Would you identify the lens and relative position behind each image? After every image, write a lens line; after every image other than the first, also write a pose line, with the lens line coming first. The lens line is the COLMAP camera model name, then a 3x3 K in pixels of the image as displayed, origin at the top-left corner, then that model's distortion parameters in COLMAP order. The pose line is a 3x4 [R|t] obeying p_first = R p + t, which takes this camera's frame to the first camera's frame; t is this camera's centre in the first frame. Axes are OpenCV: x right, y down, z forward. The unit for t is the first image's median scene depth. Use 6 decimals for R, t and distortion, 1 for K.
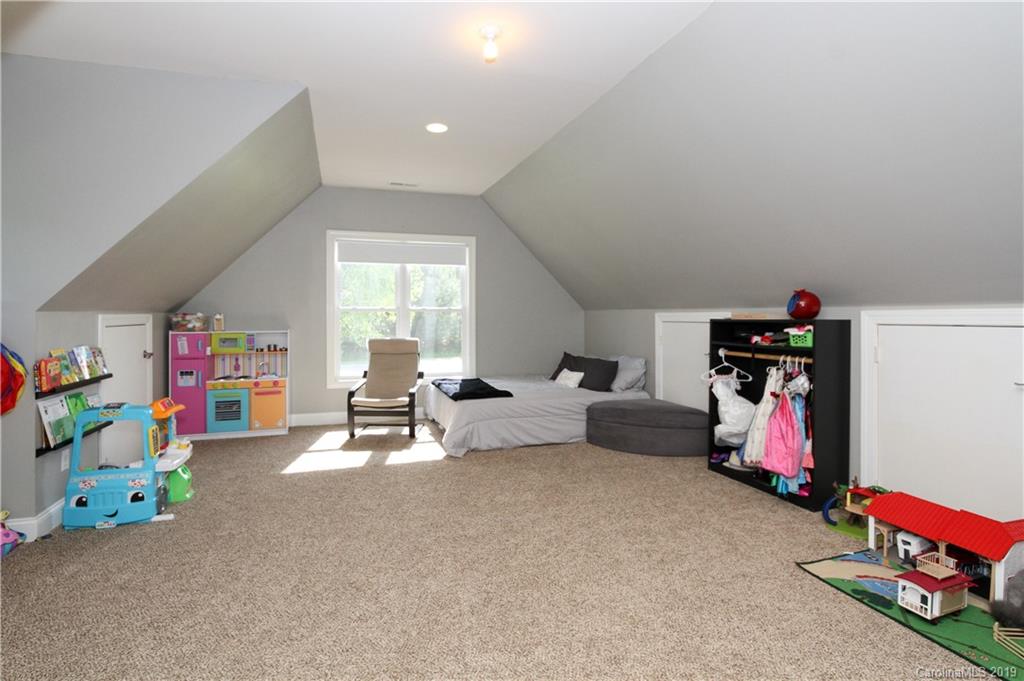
lens RADIAL K [[491.9, 0, 509.8], [0, 491.9, 319.5], [0, 0, 1]] dist [-0.004253, -0.000035]
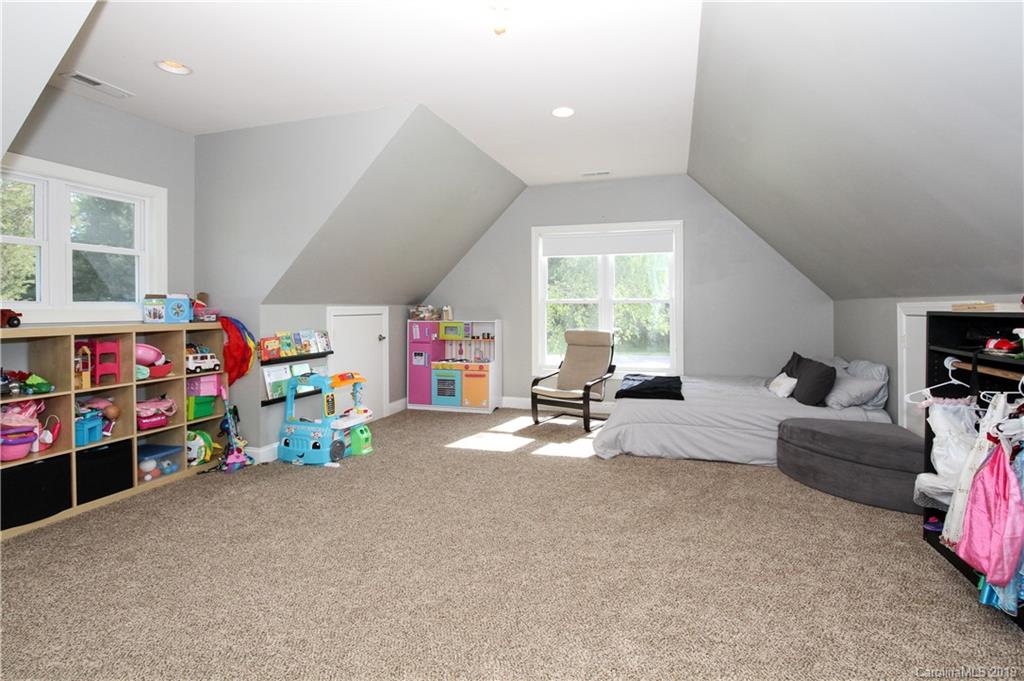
lens RADIAL K [[488.6, 0, 511.8], [0, 488.6, 311.7], [0, 0, 1]] dist [-0.006076, 0.000024]
pose [[0.835433, 0.003139, -0.549583, 0.238816], [-0.002981, 0.999995, 0.001180, 0.000279], [0.549584, 0.000652, 0.835438, 0.119180]]
